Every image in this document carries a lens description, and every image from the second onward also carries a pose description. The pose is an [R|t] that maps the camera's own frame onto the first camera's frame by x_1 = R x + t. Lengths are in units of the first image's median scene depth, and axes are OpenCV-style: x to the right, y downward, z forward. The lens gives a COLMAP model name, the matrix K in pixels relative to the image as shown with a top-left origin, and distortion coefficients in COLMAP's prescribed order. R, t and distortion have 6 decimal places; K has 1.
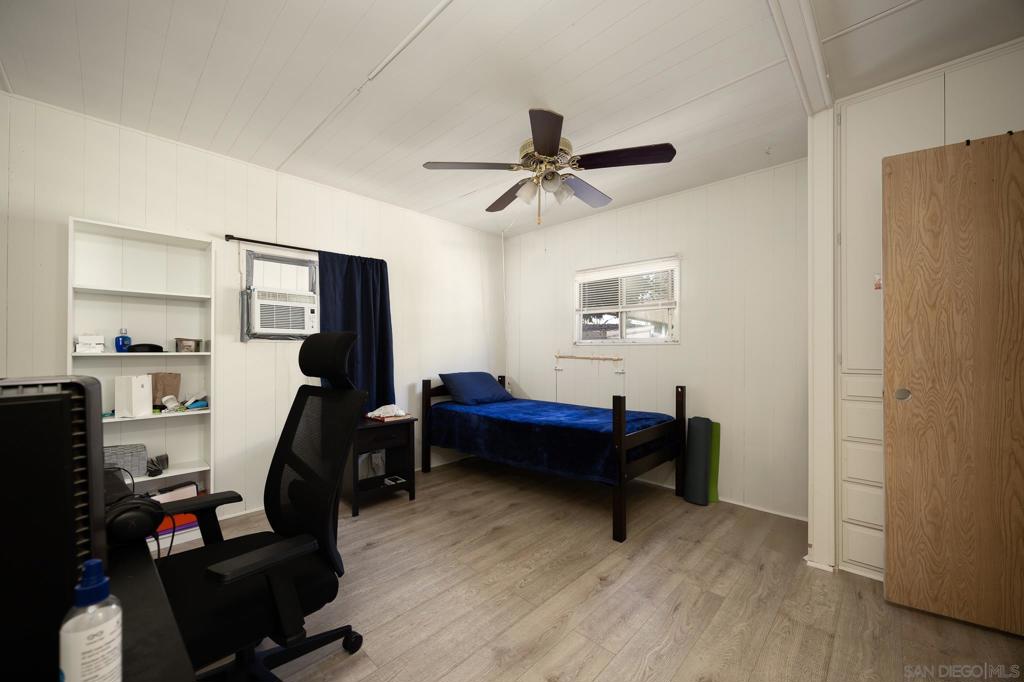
lens RADIAL K [[385.4, 0, 510.4], [0, 385.4, 345.7], [0, 0, 1]] dist [-0.010995, 0.000182]
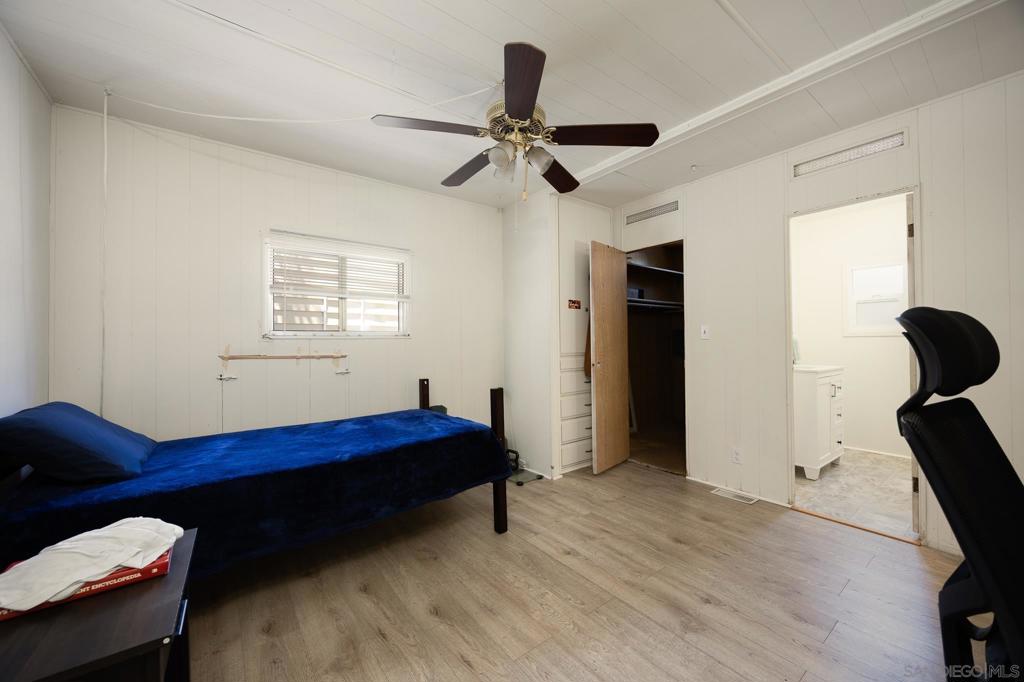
lens RADIAL K [[385.4, 0, 511.6], [0, 385.4, 340.4], [0, 0, 1]] dist [-0.010995, 0.000182]
pose [[0.164298, 0.003705, 0.986404, -0.709775], [0.002094, 0.999989, -0.004105, 0.009564], [-0.986409, 0.002740, 0.164289, 0.807998]]
